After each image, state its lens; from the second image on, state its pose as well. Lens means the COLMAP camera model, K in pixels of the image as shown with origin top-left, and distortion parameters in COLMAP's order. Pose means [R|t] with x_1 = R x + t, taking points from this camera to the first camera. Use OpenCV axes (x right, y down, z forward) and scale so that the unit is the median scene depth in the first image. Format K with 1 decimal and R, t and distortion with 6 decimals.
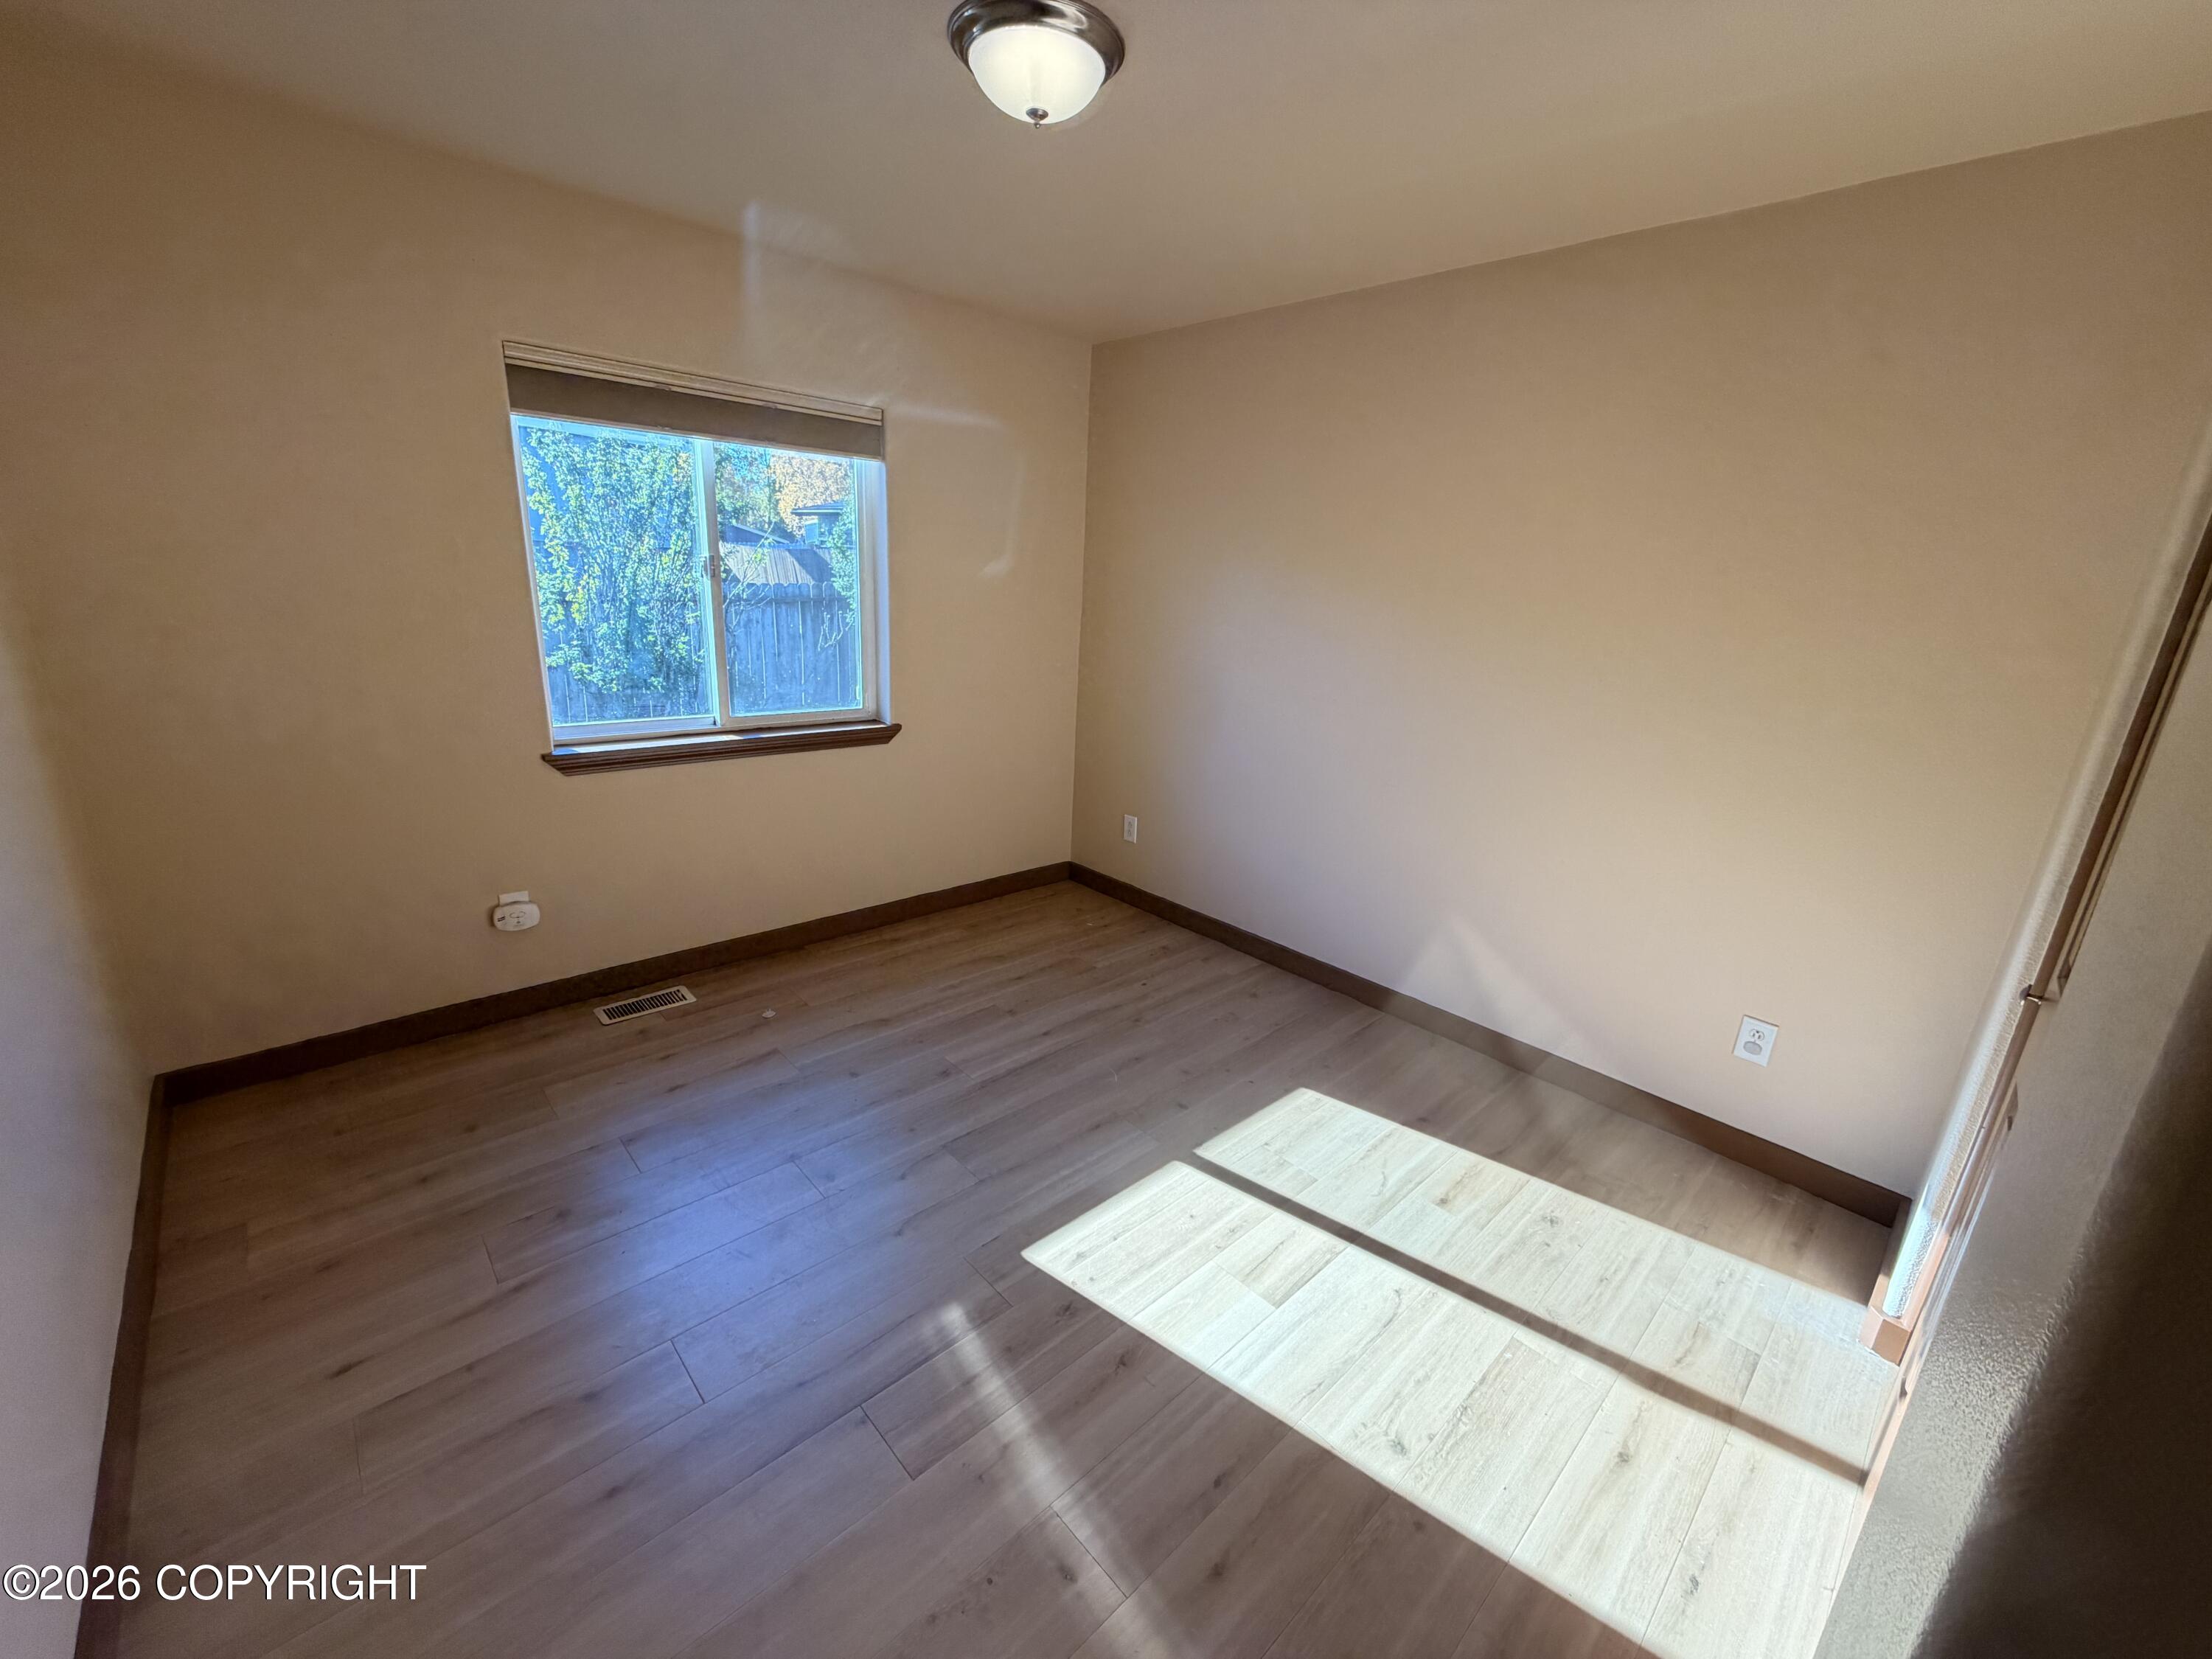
lens RADIAL K [[881.6, 0, 1101.1], [0, 881.6, 829.1], [0, 0, 1]] dist [0.000763, 0.000073]
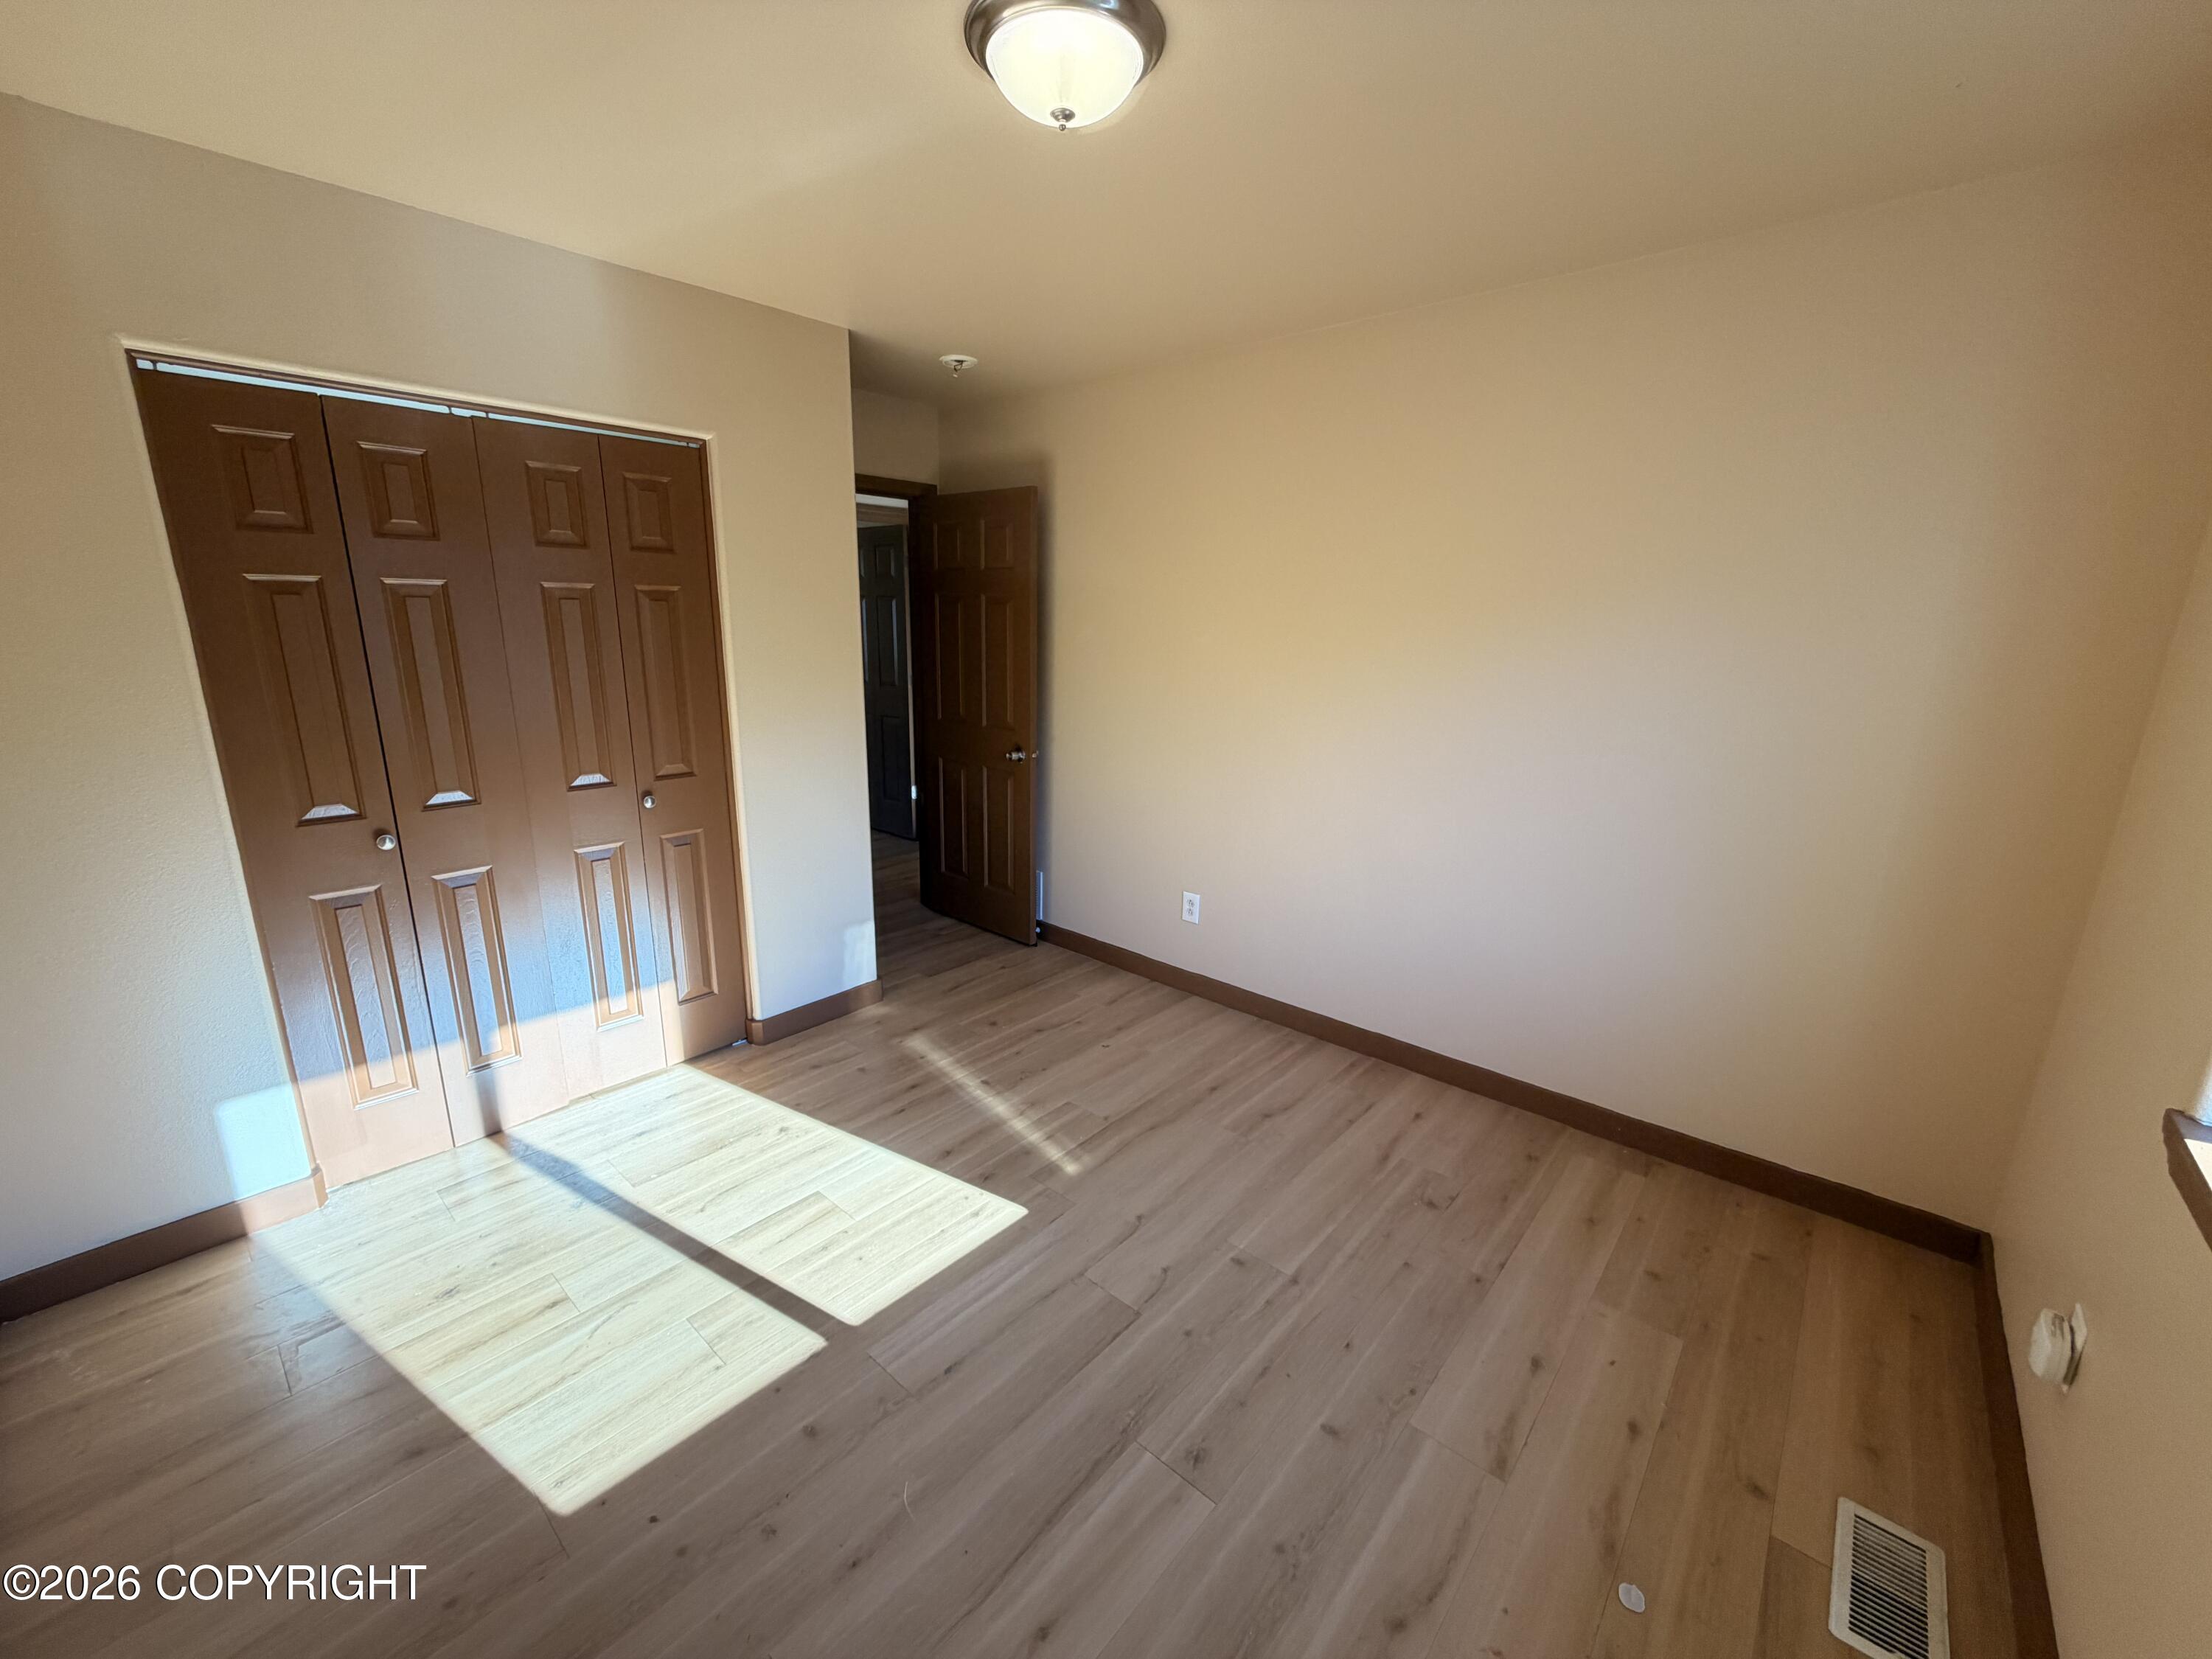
lens RADIAL K [[876.8, 0, 1115.9], [0, 876.8, 825.8], [0, 0, 1]] dist [-0.000671, -0.000061]
pose [[-0.990811, -0.040446, -0.129067, -0.034119], [-0.099046, 0.866799, 0.488722, -0.497837], [0.092108, 0.497015, -0.862840, 1.660119]]
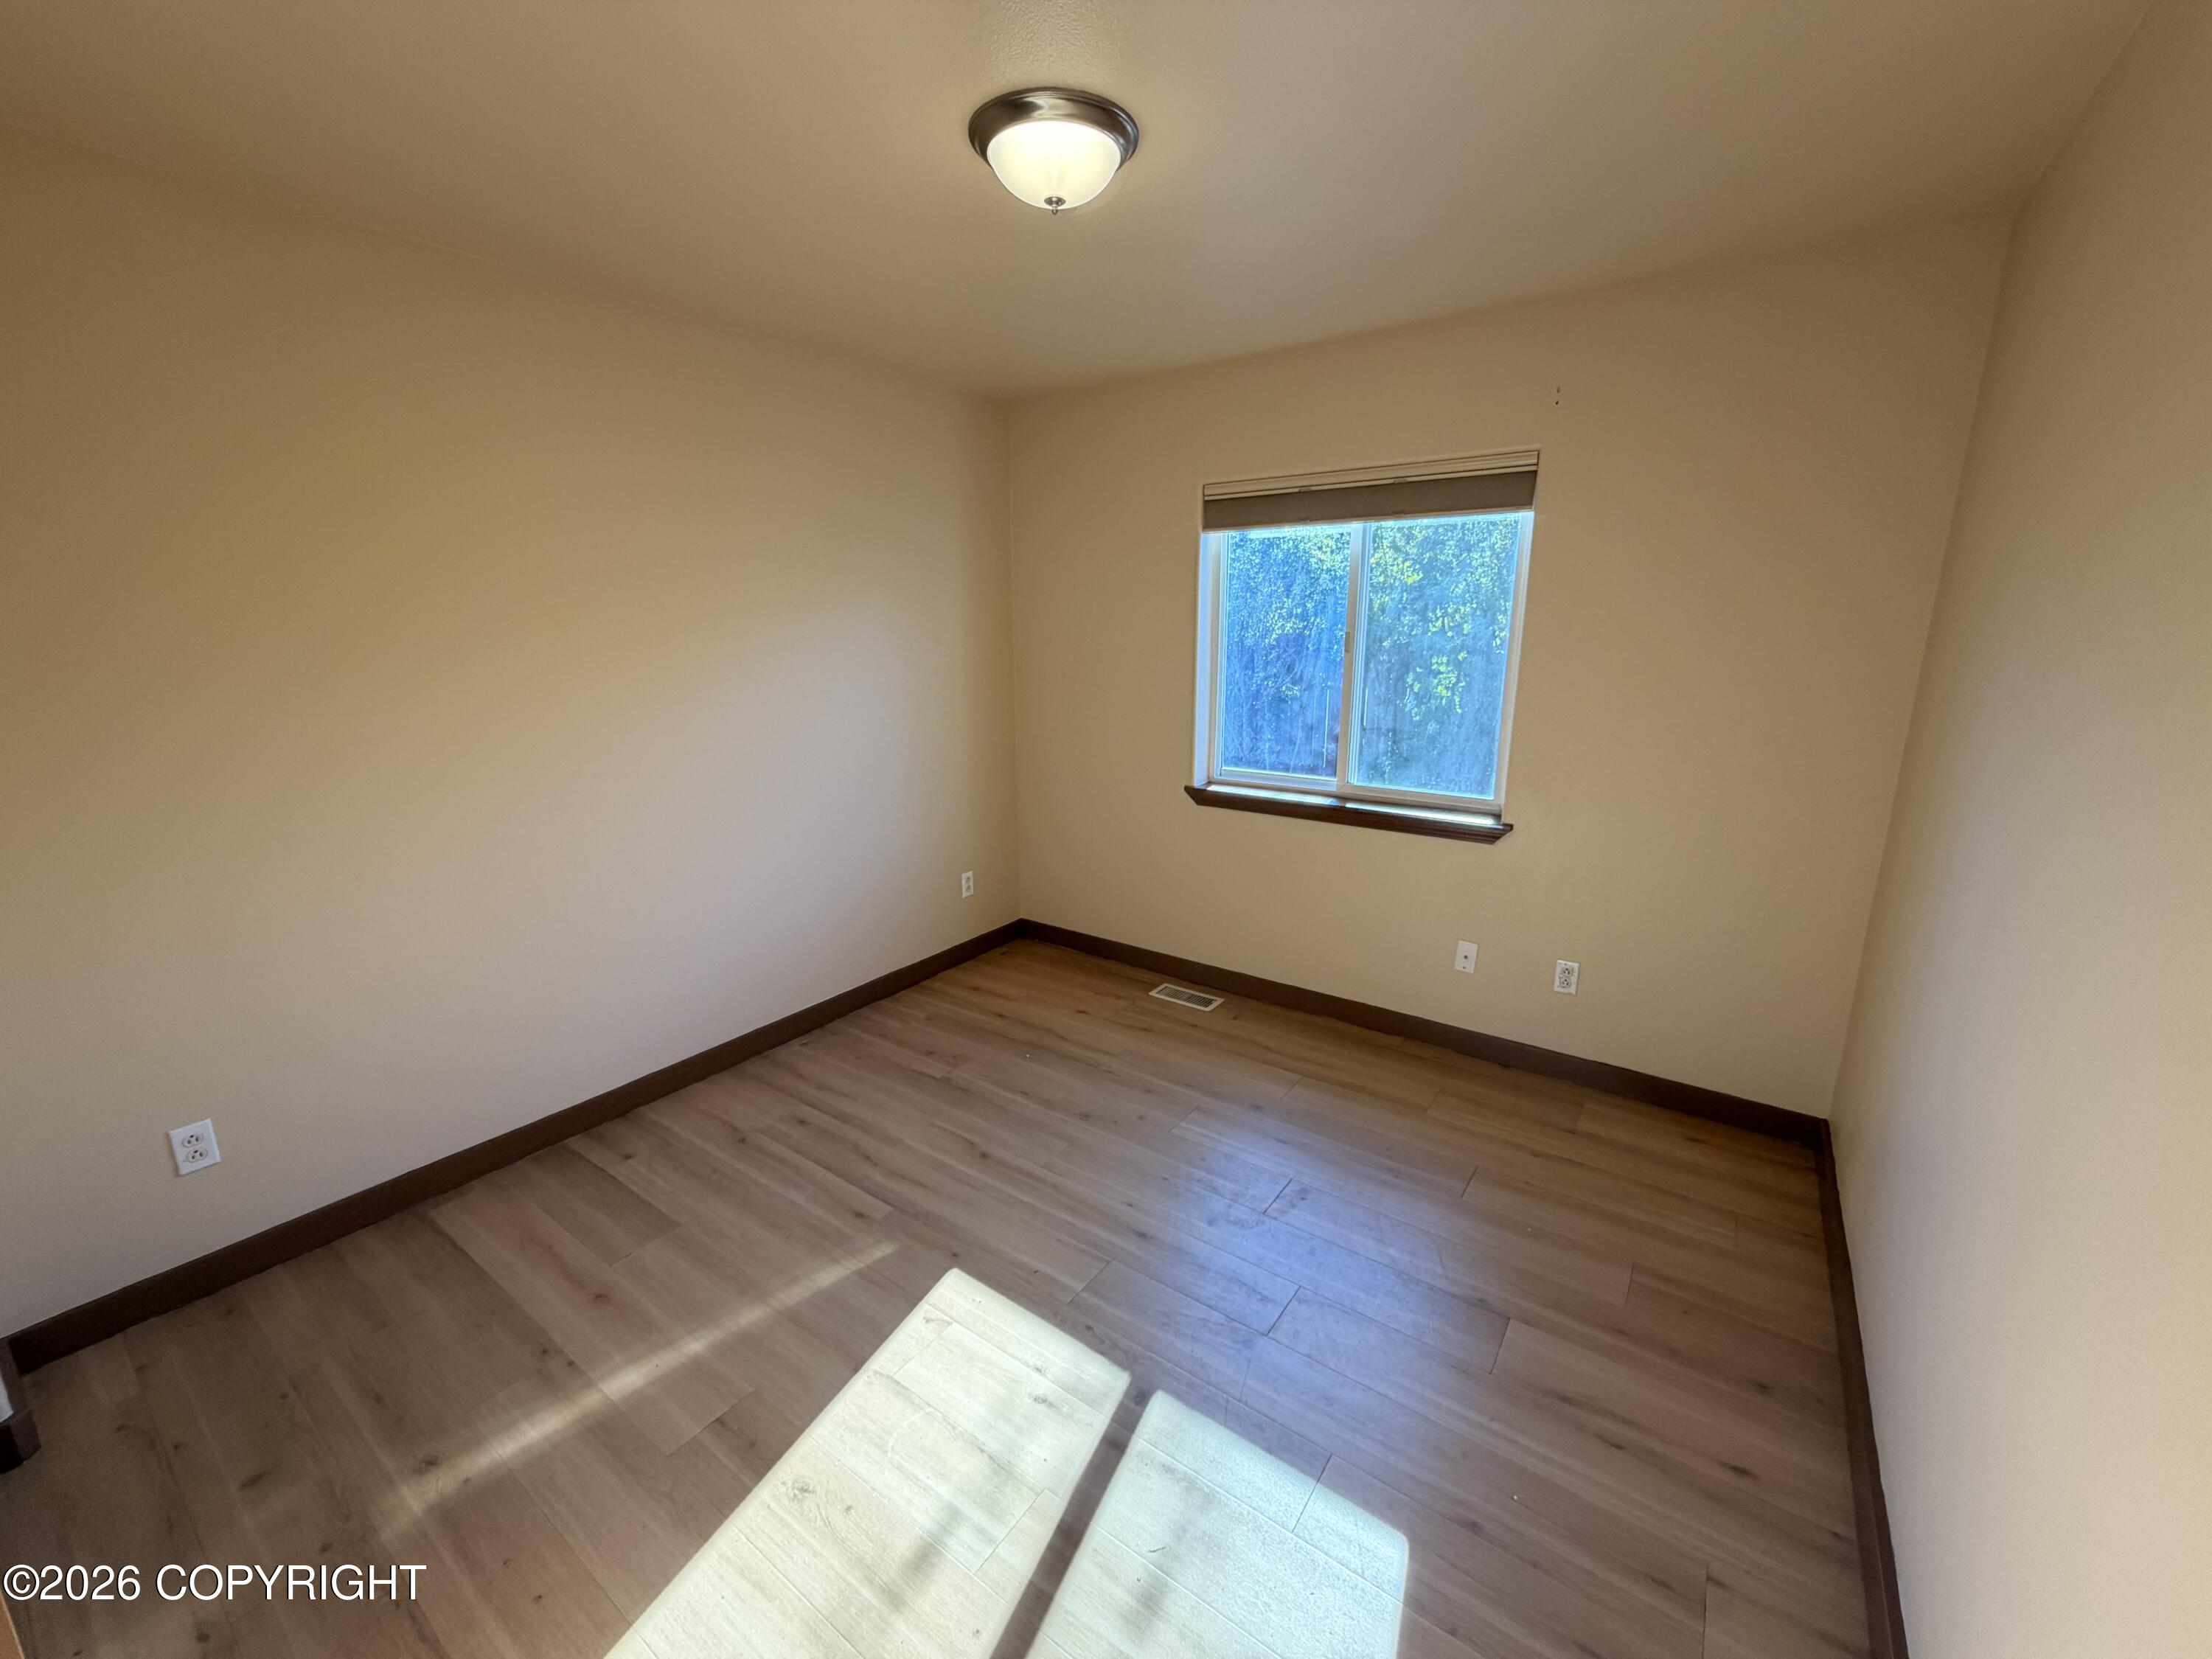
lens RADIAL K [[881.6, 0, 1101.1], [0, 881.6, 829.1], [0, 0, 1]] dist [0.000763, 0.000073]
pose [[0.201392, 0.174860, -0.963777, 0.827019], [-0.252509, 0.959948, 0.121401, -0.198262], [0.946404, 0.218913, 0.237479, 0.764339]]
